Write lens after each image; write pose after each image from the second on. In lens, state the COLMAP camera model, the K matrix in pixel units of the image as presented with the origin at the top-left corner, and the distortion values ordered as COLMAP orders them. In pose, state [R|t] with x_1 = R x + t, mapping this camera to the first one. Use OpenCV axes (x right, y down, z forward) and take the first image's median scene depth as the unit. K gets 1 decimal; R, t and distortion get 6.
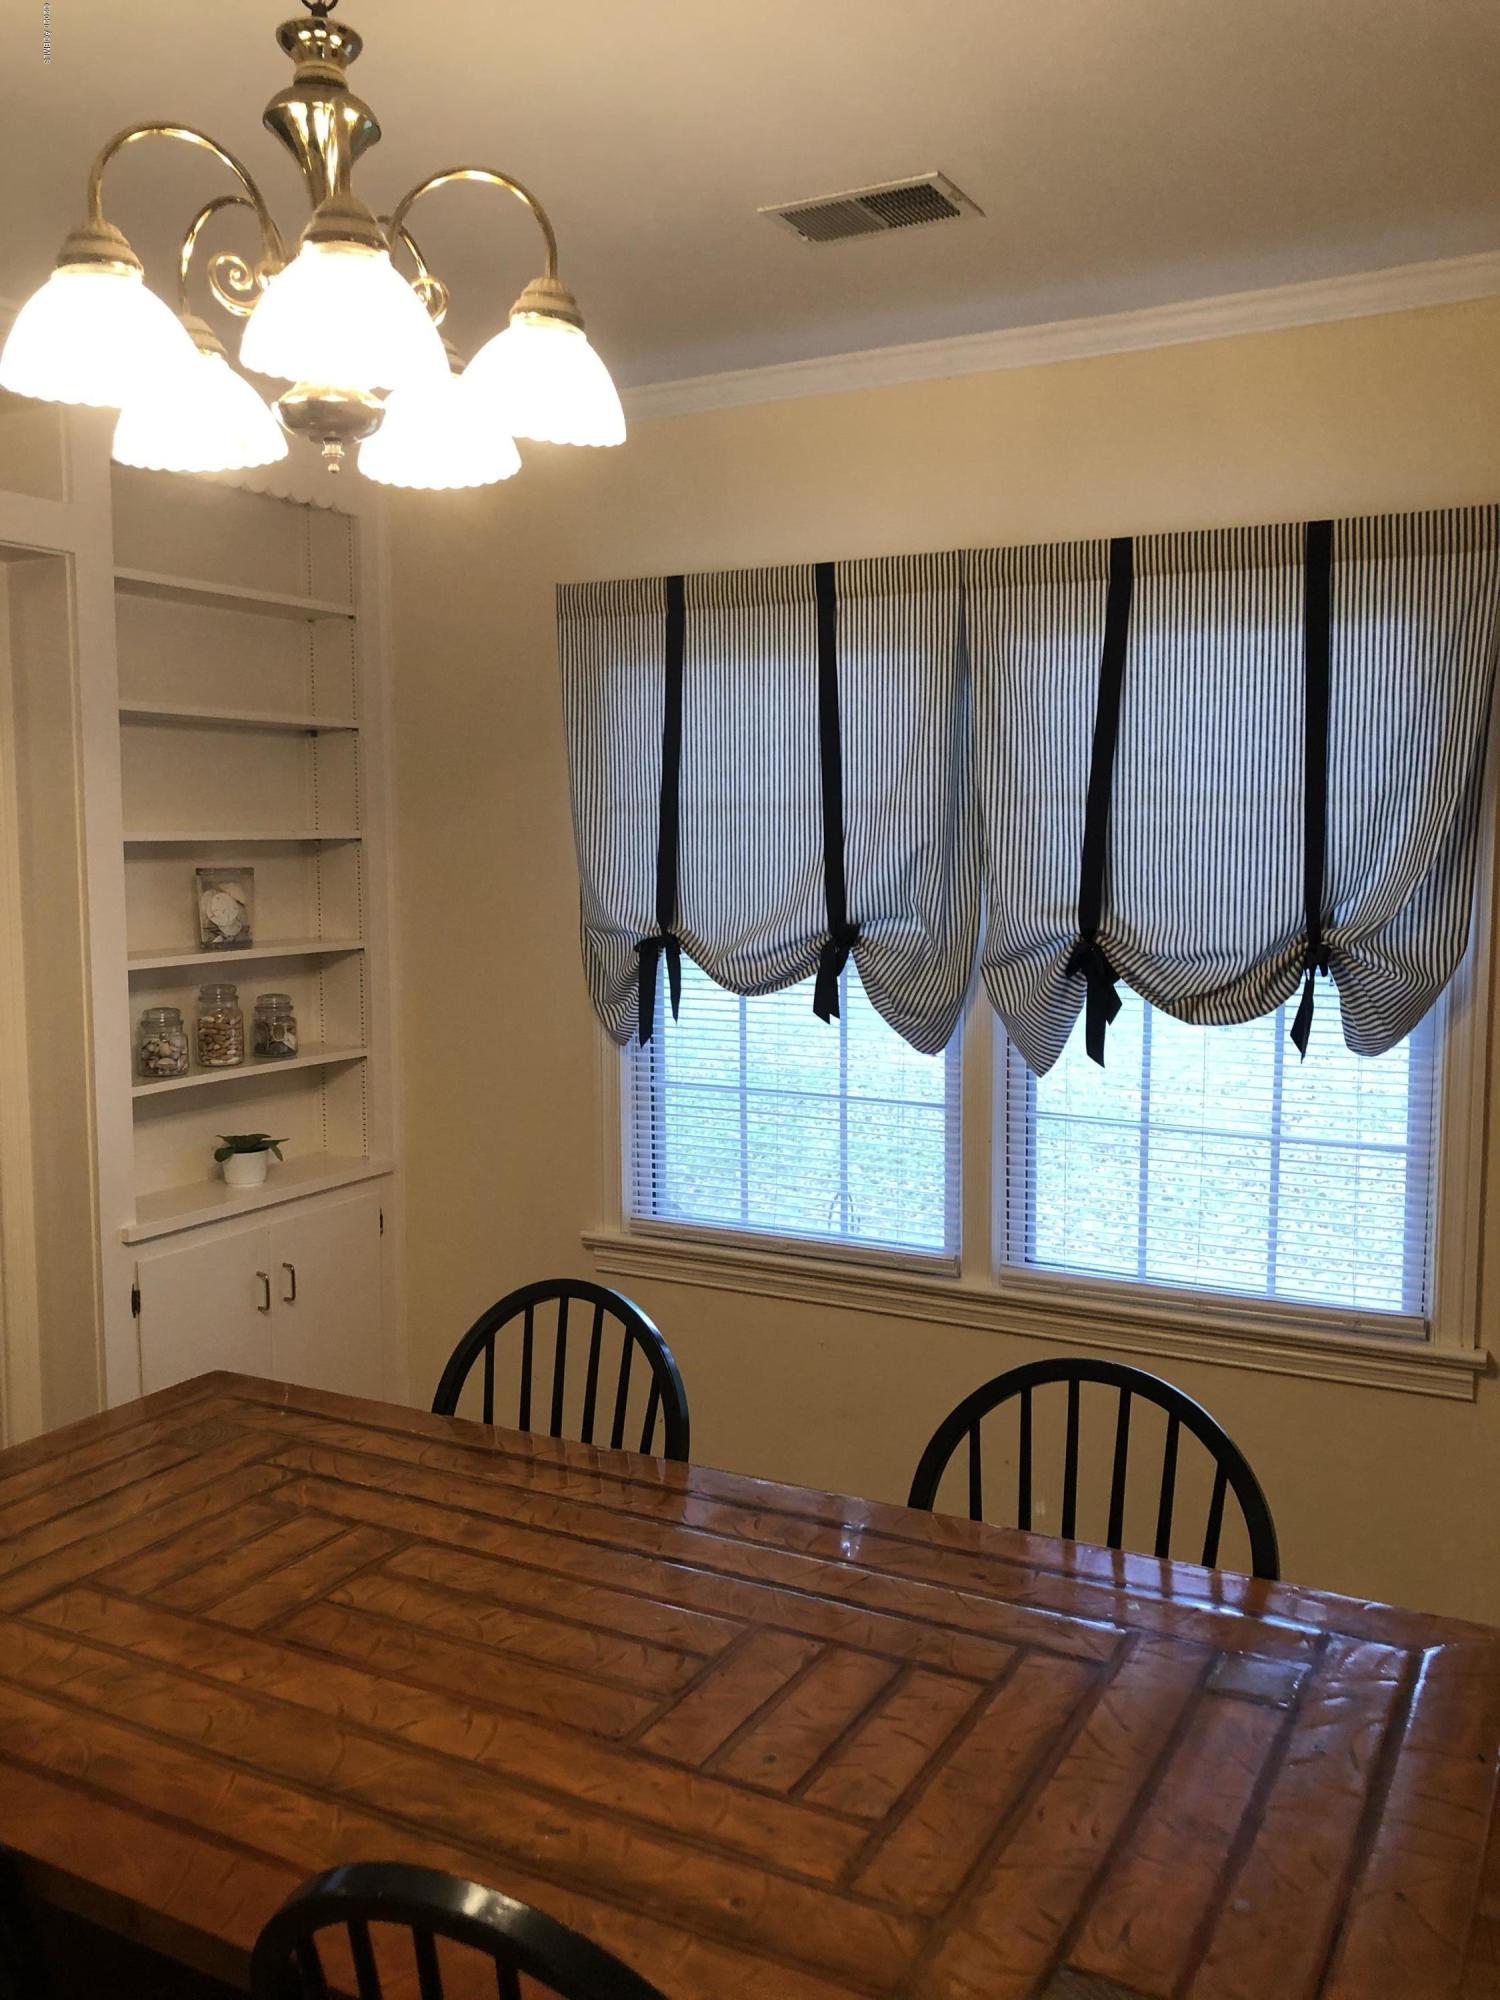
lens RADIAL K [[1682.0, 0, 750.0], [0, 1682.0, 1000.0], [0, 0, 1]] dist [-0.029491, 0.000368]
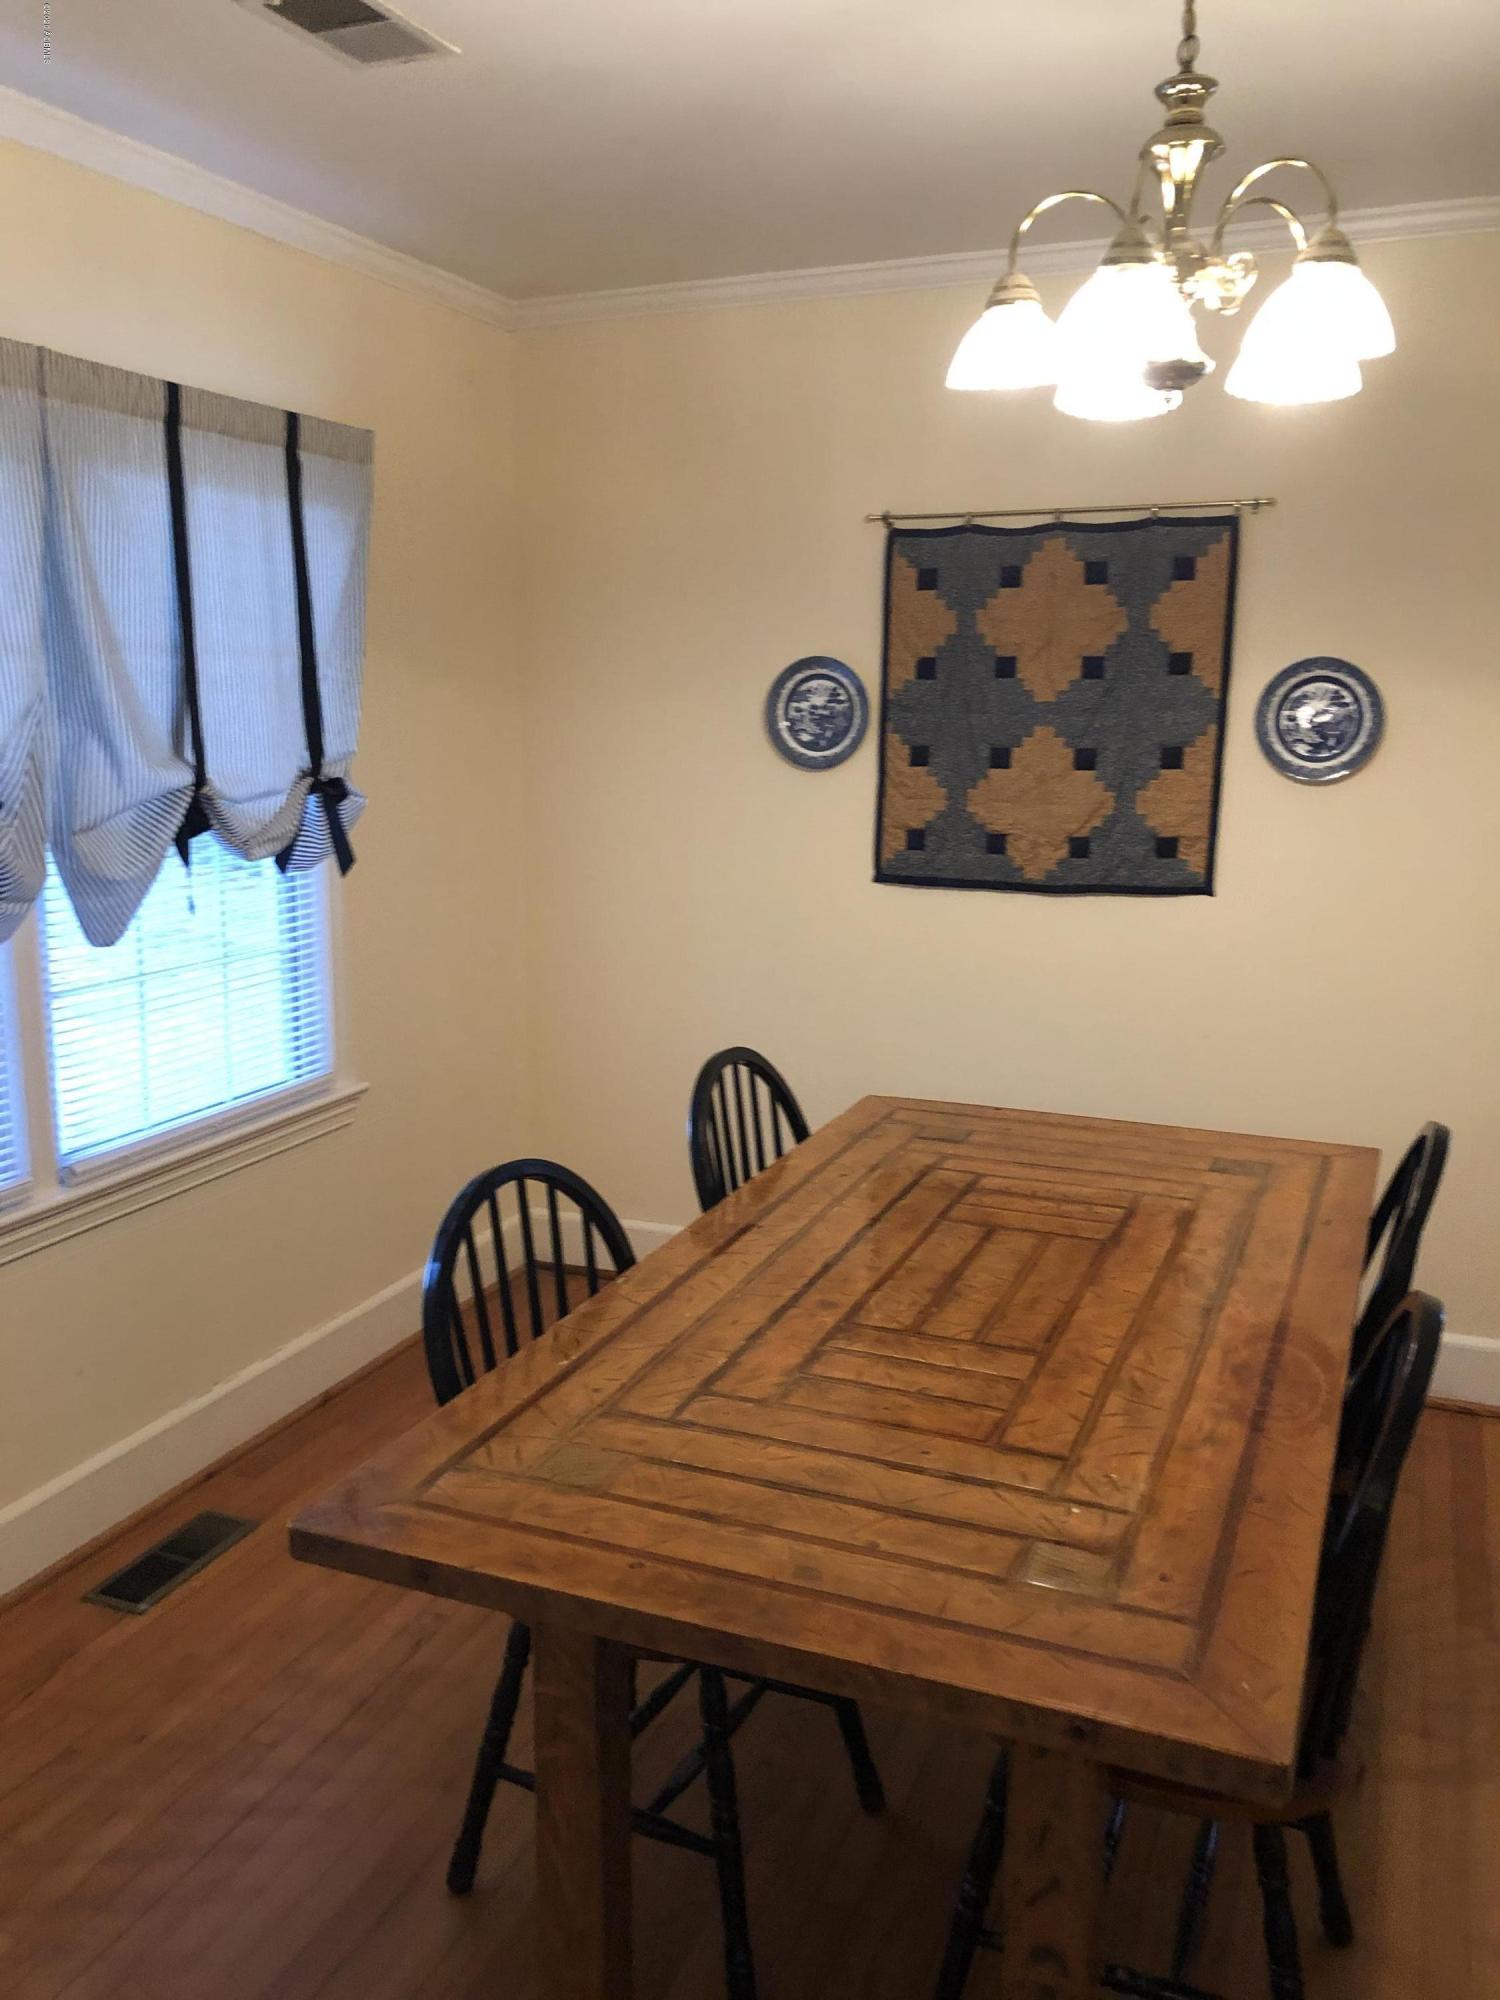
lens RADIAL K [[1631.8, 0, 750.0], [0, 1631.8, 1000.0], [0, 0, 1]] dist [0.003434, 0.004263]
pose [[-0.082959, -0.213581, 0.973397, -1.312334], [0.095762, 0.970535, 0.221114, -0.159099], [-0.991941, 0.111557, -0.060062, 1.169414]]
